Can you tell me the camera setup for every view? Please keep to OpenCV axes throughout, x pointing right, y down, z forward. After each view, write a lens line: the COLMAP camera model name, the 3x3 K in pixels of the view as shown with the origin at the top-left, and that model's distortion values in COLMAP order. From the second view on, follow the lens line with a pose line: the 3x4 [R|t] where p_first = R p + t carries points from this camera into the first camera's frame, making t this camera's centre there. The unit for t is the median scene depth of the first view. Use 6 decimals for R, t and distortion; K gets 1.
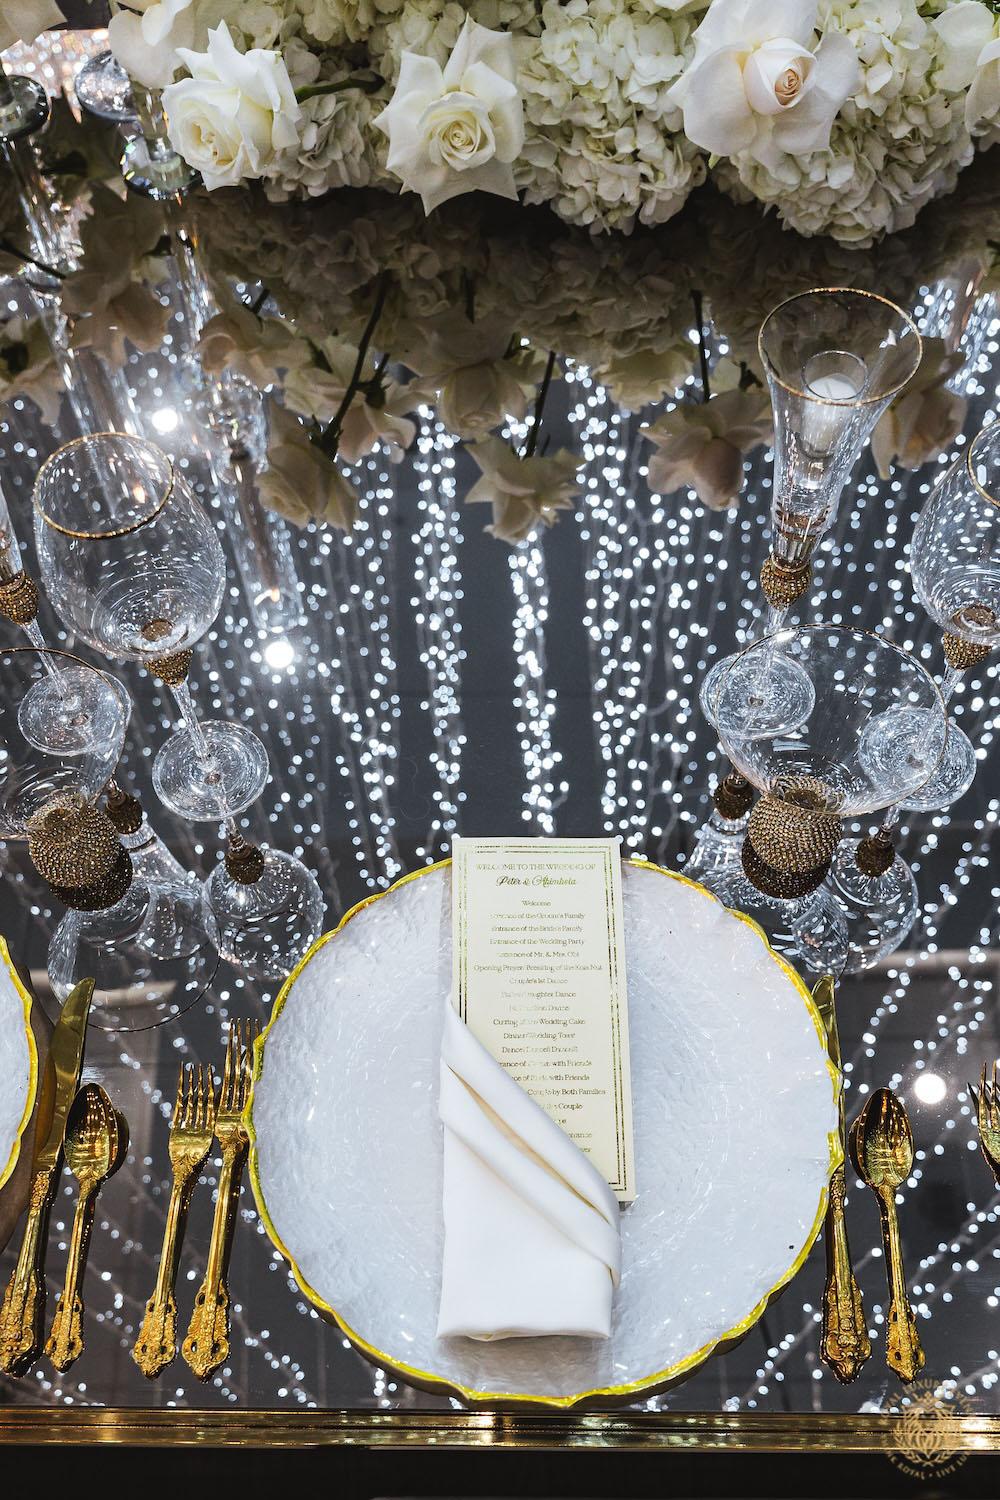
lens RADIAL K [[1037.1, 0, 500.0], [0, 1037.1, 750.0], [0, 0, 1]] dist [-0.001549, -0.003883]
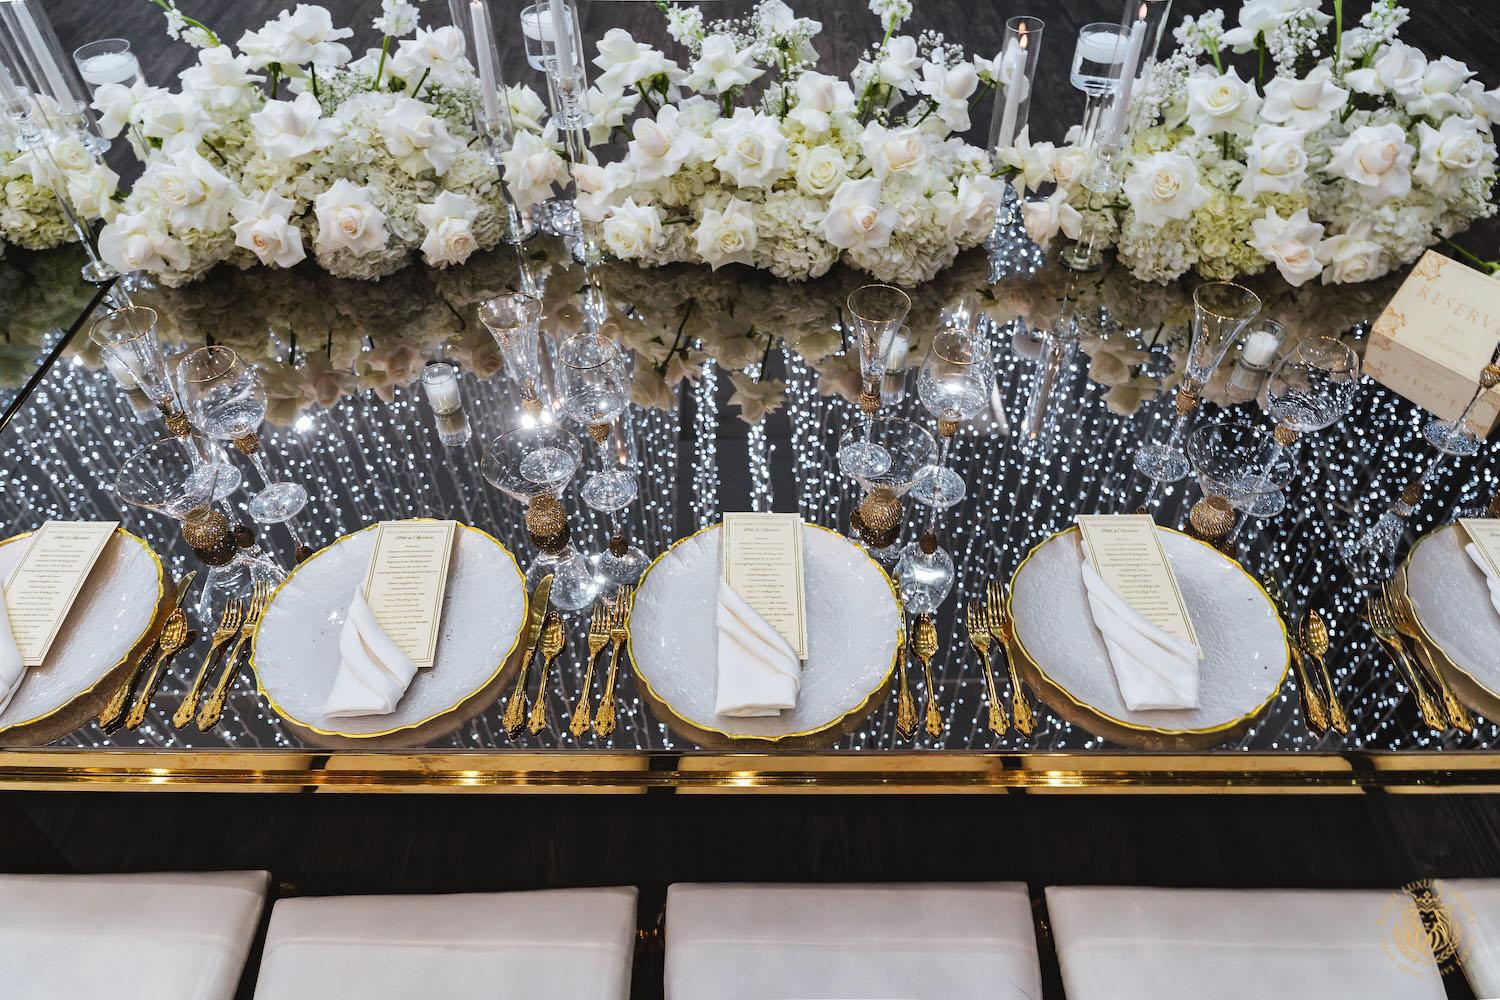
lens RADIAL K [[1050.9, 0, 757.1], [0, 1050.9, 501.1], [0, 0, 1]] dist [-0.008579, -0.009755]
pose [[0.999872, 0.005913, 0.014864, -0.007344], [-0.000452, 0.939238, -0.343266, 0.718186], [-0.015991, 0.343215, 0.939121, -0.946809]]
